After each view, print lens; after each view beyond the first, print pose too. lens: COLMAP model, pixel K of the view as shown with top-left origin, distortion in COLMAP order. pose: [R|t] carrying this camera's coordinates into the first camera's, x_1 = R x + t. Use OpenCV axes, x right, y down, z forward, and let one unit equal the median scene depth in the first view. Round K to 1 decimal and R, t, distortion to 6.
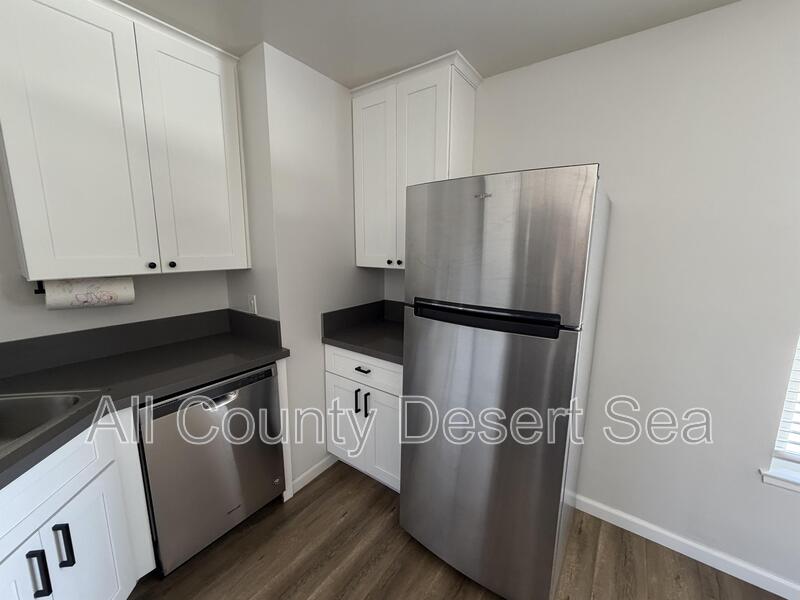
lens RADIAL K [[320.2, 0, 397.2], [0, 320.2, 298.9], [0, 0, 1]] dist [-0.000333, -0.000236]
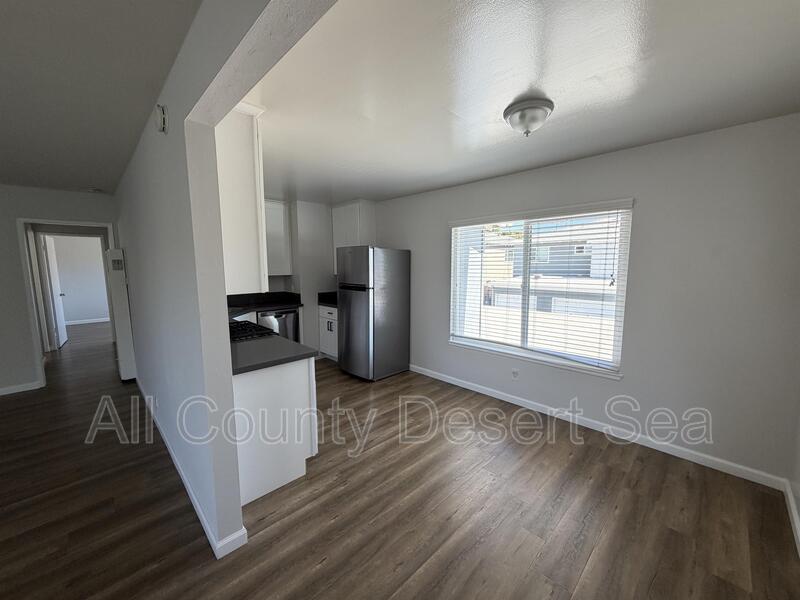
lens RADIAL K [[320.2, 0, 397.2], [0, 320.2, 298.9], [0, 0, 1]] dist [-0.000333, -0.000236]
pose [[0.985863, 0.008162, -0.167357, 0.939063], [-0.016726, 0.998618, -0.049821, 0.242133], [0.166719, 0.051916, 0.984637, -1.617873]]
